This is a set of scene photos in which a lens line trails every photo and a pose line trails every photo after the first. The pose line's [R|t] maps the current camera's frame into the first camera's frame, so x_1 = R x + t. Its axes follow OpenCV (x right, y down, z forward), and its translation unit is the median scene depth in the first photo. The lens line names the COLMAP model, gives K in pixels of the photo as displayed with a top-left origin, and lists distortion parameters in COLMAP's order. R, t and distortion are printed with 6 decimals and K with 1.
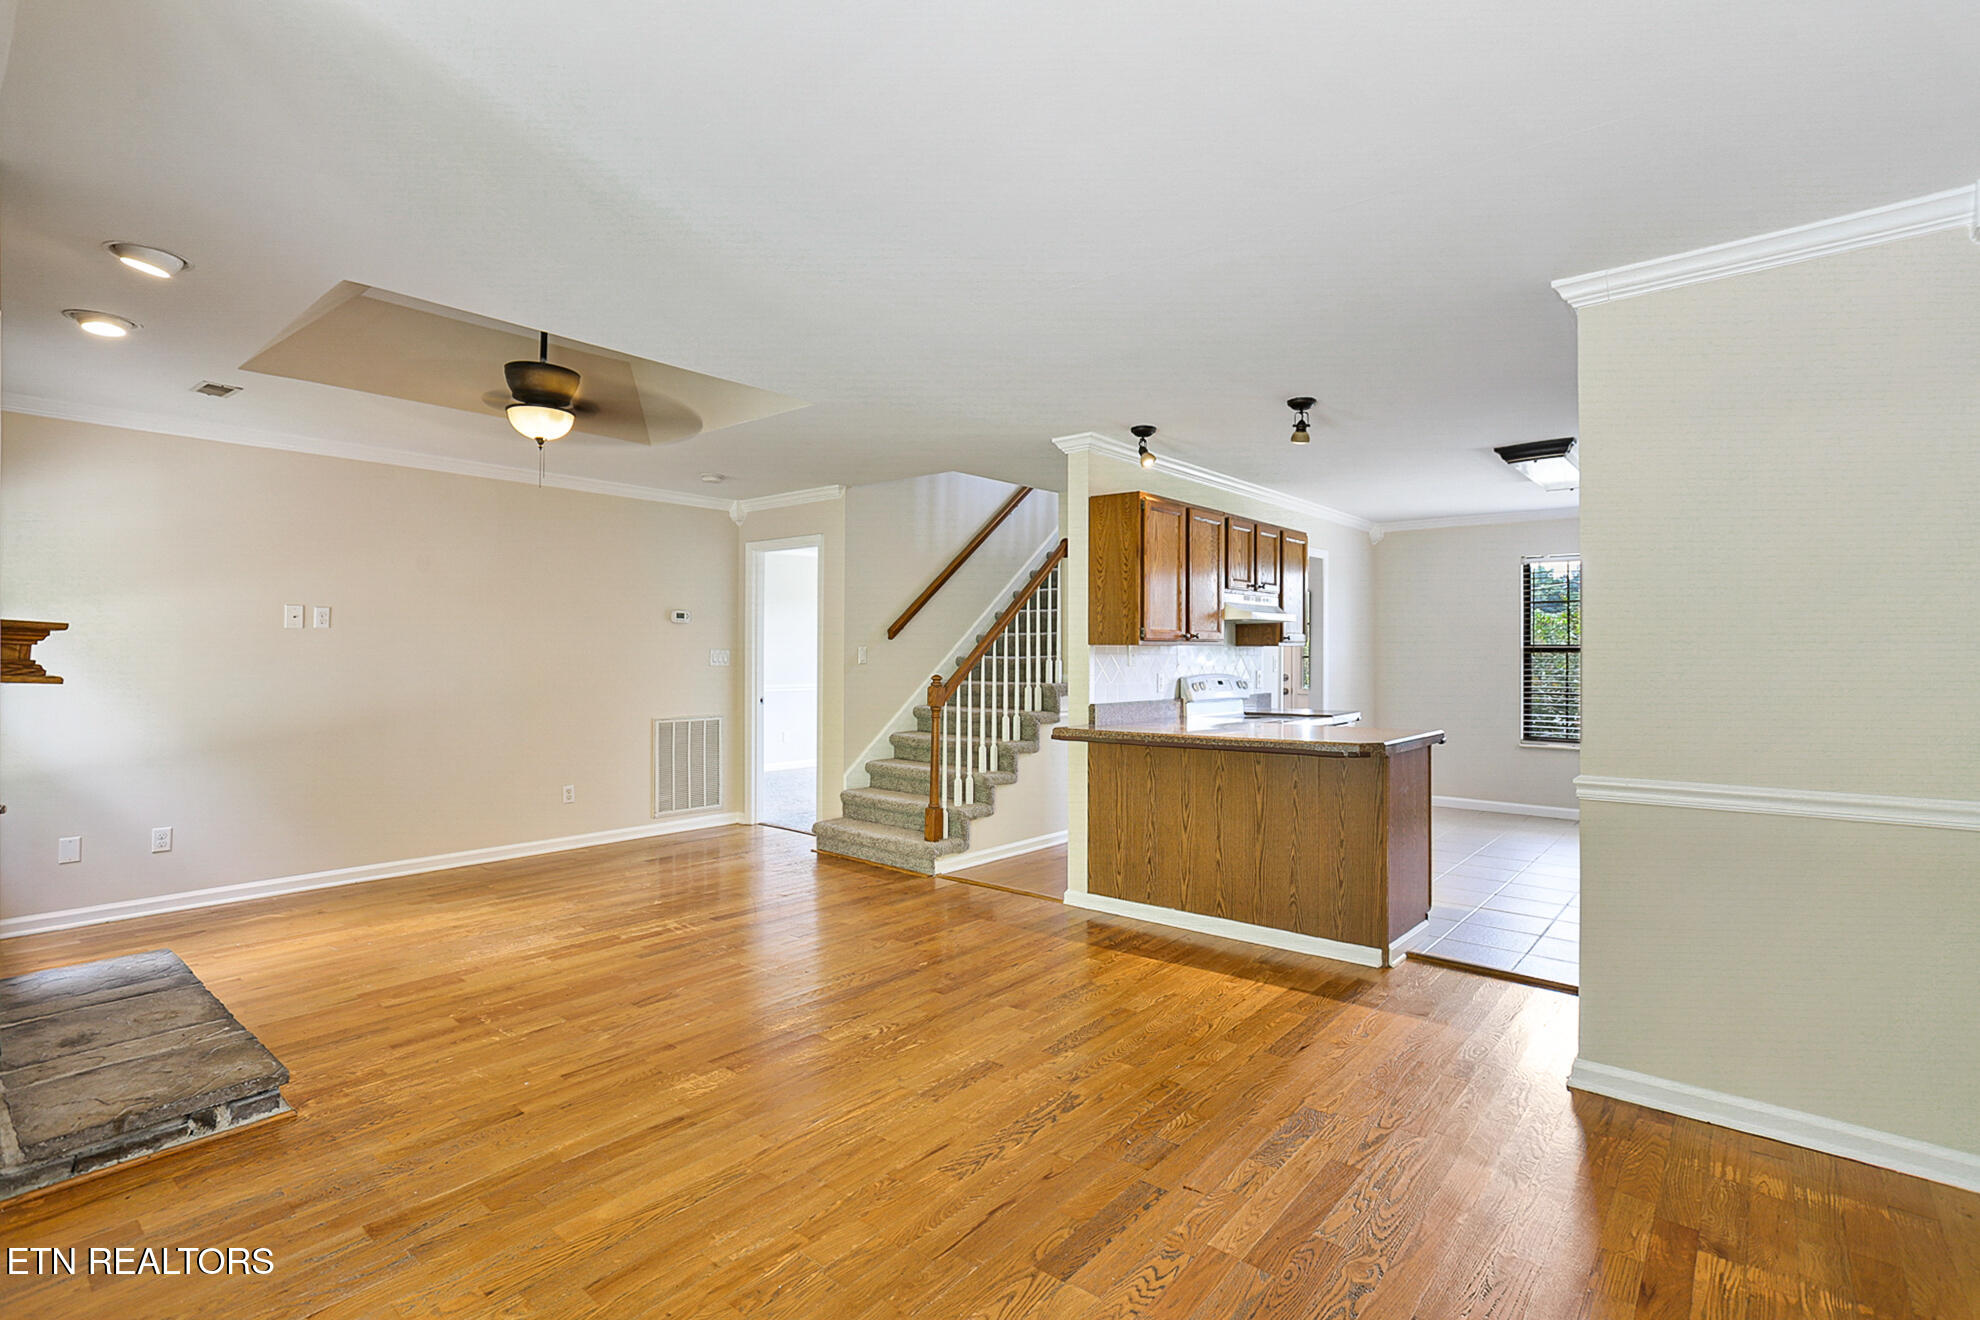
lens RADIAL K [[942.0, 0, 1004.6], [0, 942.0, 648.6], [0, 0, 1]] dist [-0.053081, 0.034234]
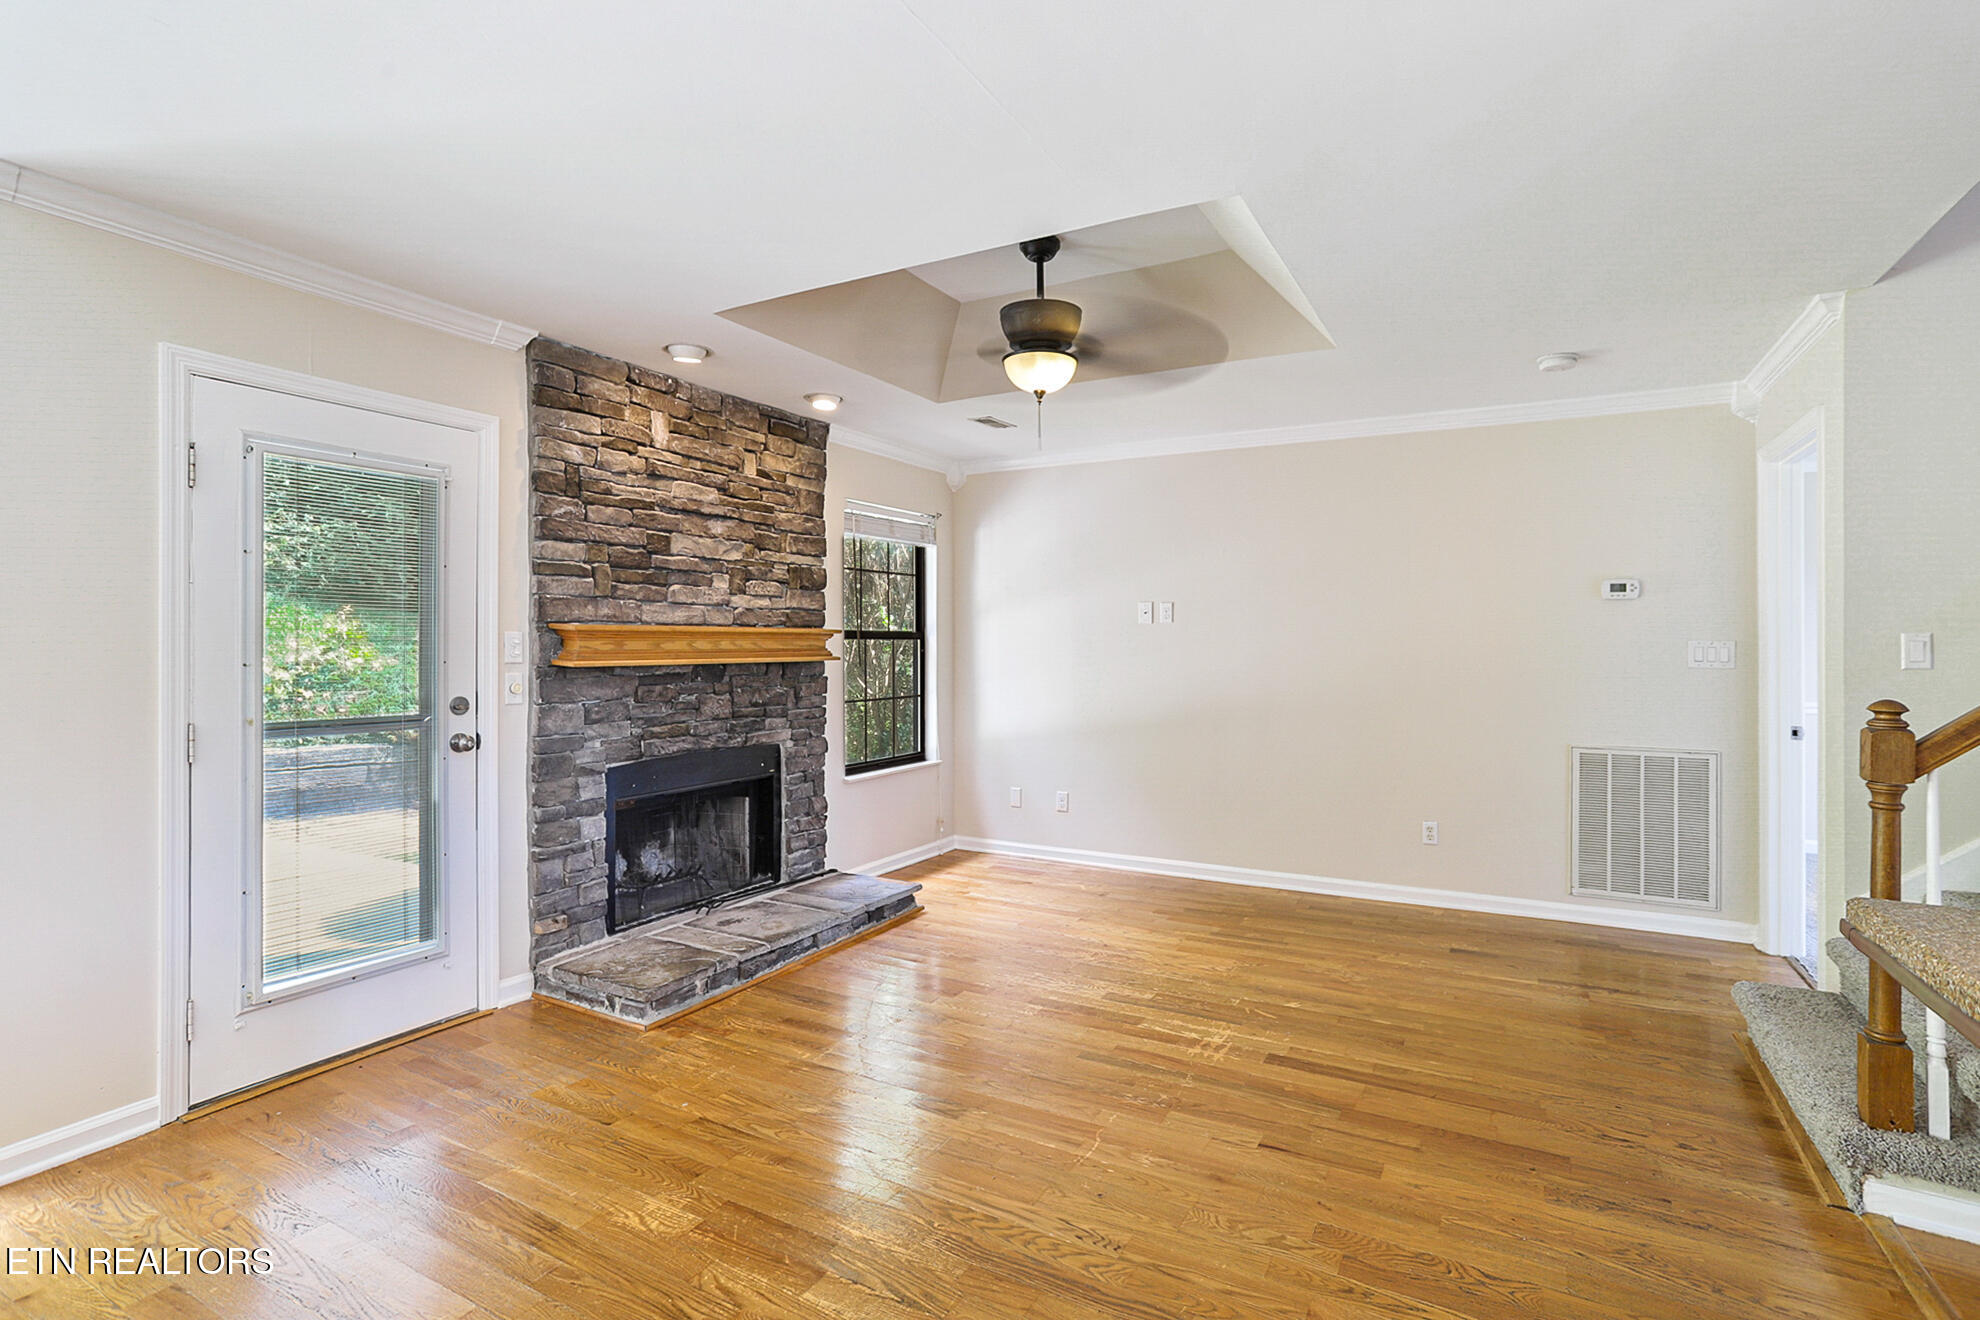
lens RADIAL K [[942.0, 0, 1004.6], [0, 942.0, 648.6], [0, 0, 1]] dist [-0.053081, 0.034234]
pose [[0.187510, -0.000416, -0.982263, 0.280312], [0.004511, 0.999990, 0.000437, 0.005720], [0.982252, -0.004513, 0.187510, 0.686398]]
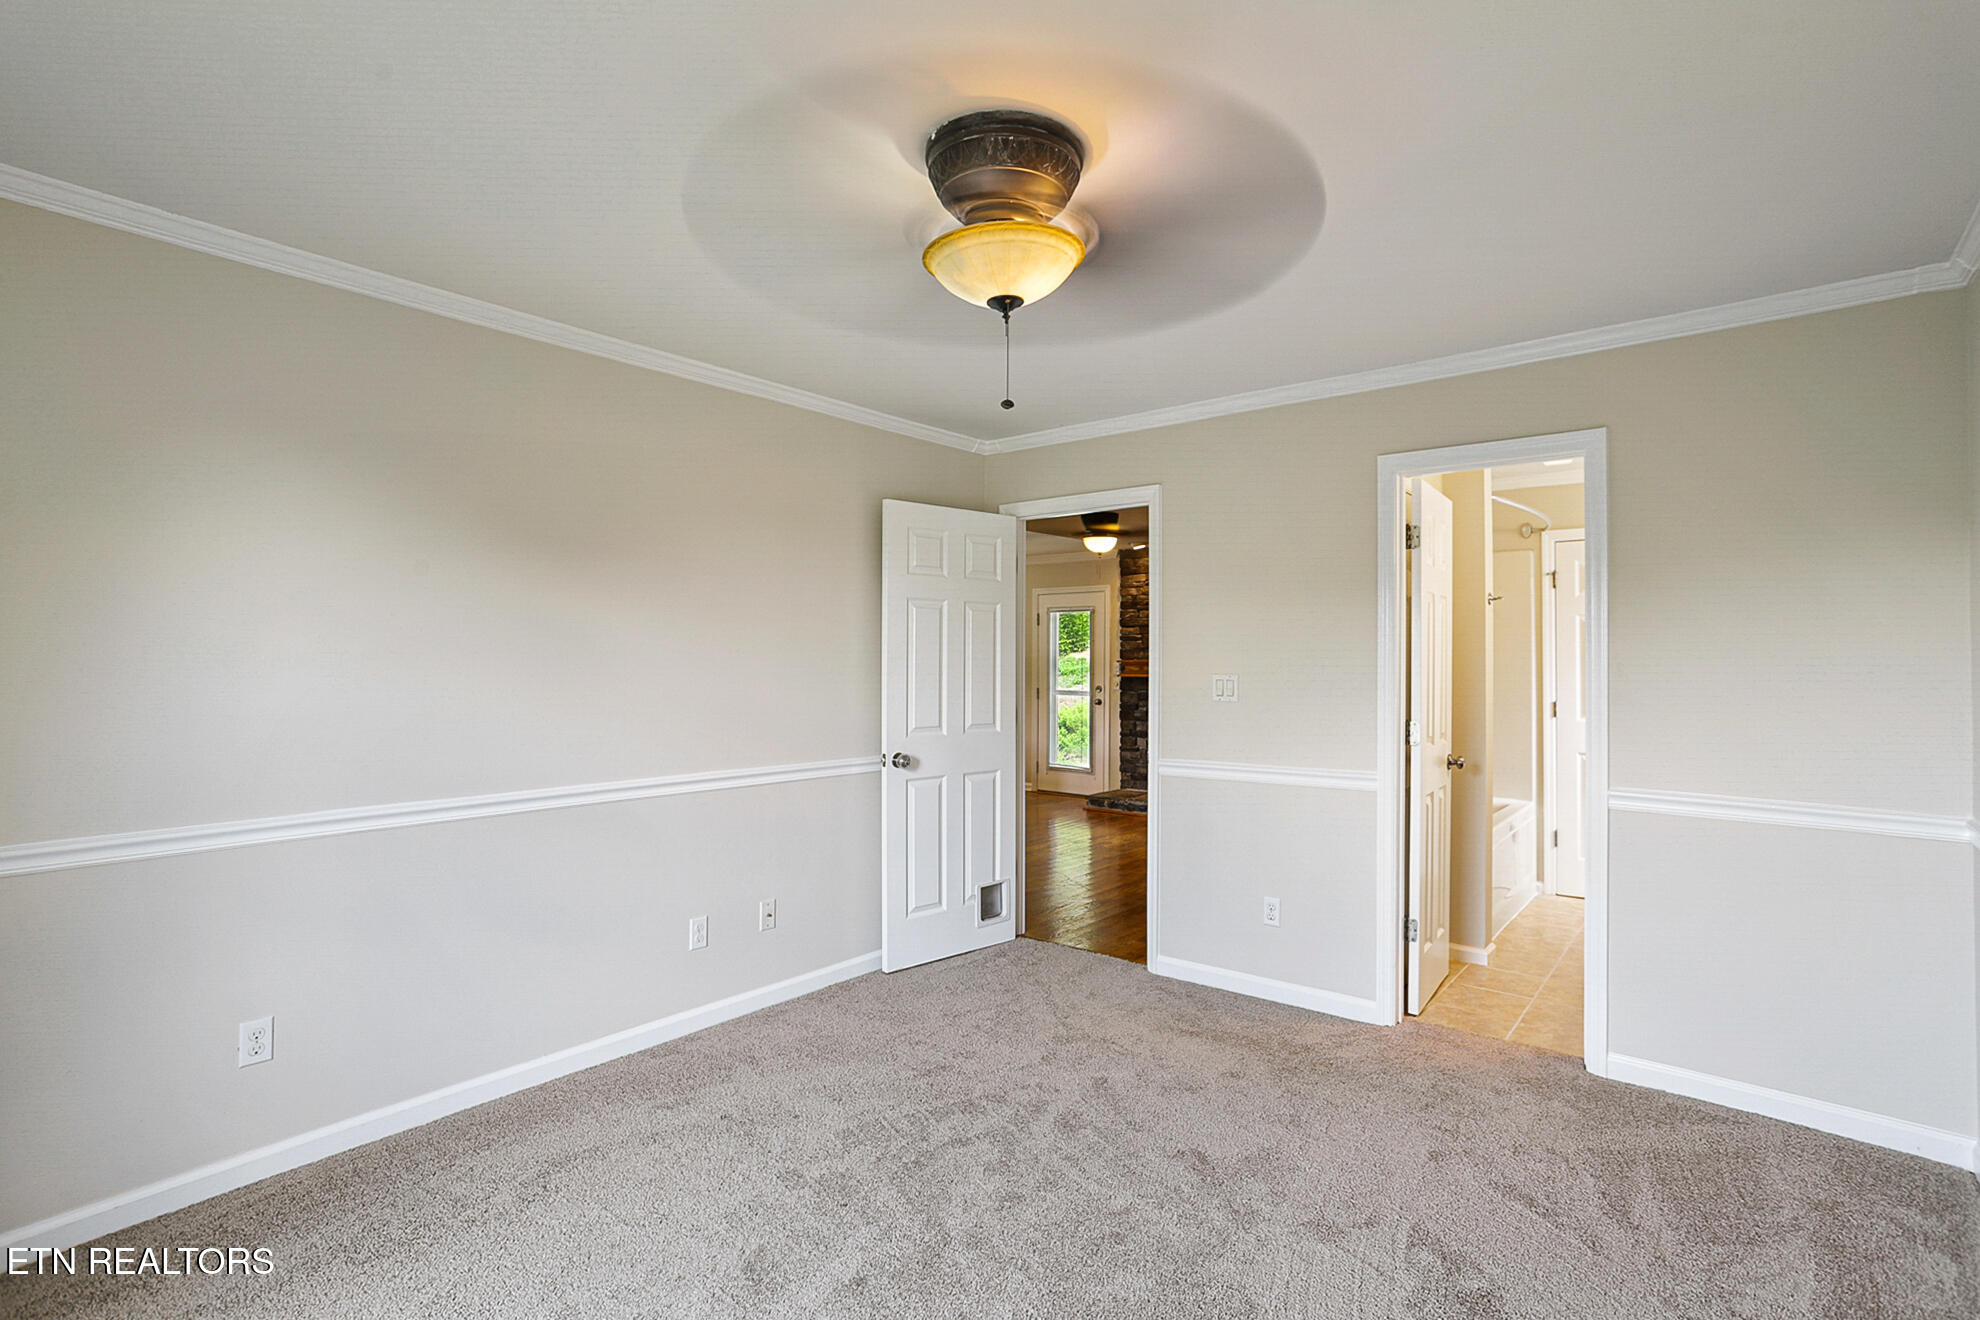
lens RADIAL K [[942.0, 0, 1004.6], [0, 942.0, 648.6], [0, 0, 1]] dist [-0.053081, 0.034234]
pose [[-0.999913, -0.007795, -0.010635, -0.250906], [-0.007611, 0.999821, -0.017319, -0.002593], [0.010768, -0.017237, -0.999793, 2.416600]]
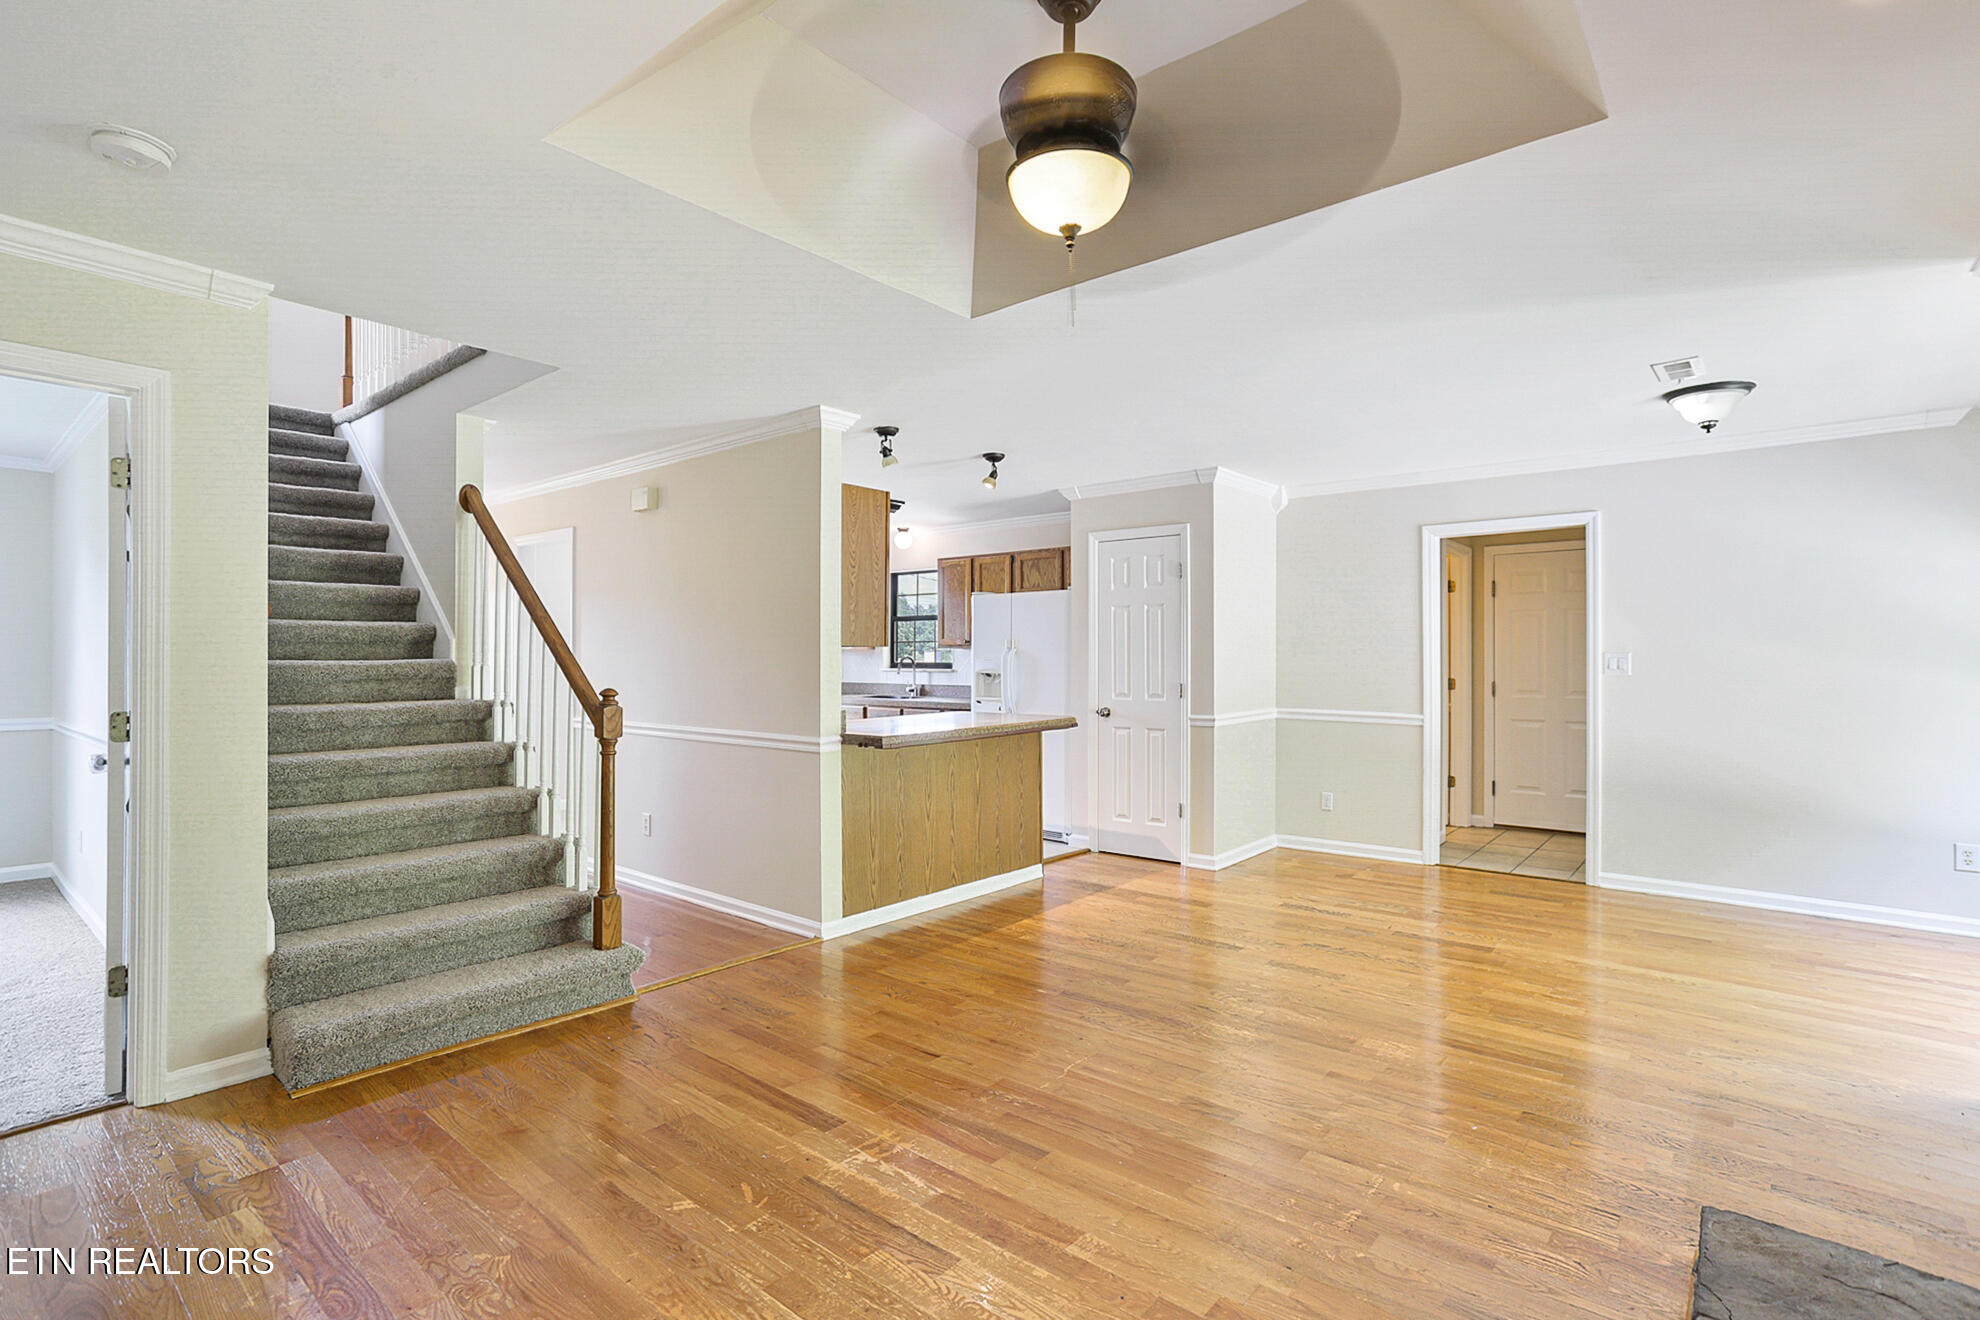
lens RADIAL K [[942.0, 0, 1004.6], [0, 942.0, 648.6], [0, 0, 1]] dist [-0.053081, 0.034234]
pose [[-0.000774, 0.006465, 0.999979, -0.857577], [-0.005081, 0.999966, -0.006468, 0.003911], [-0.999987, -0.005086, -0.000741, 0.879548]]
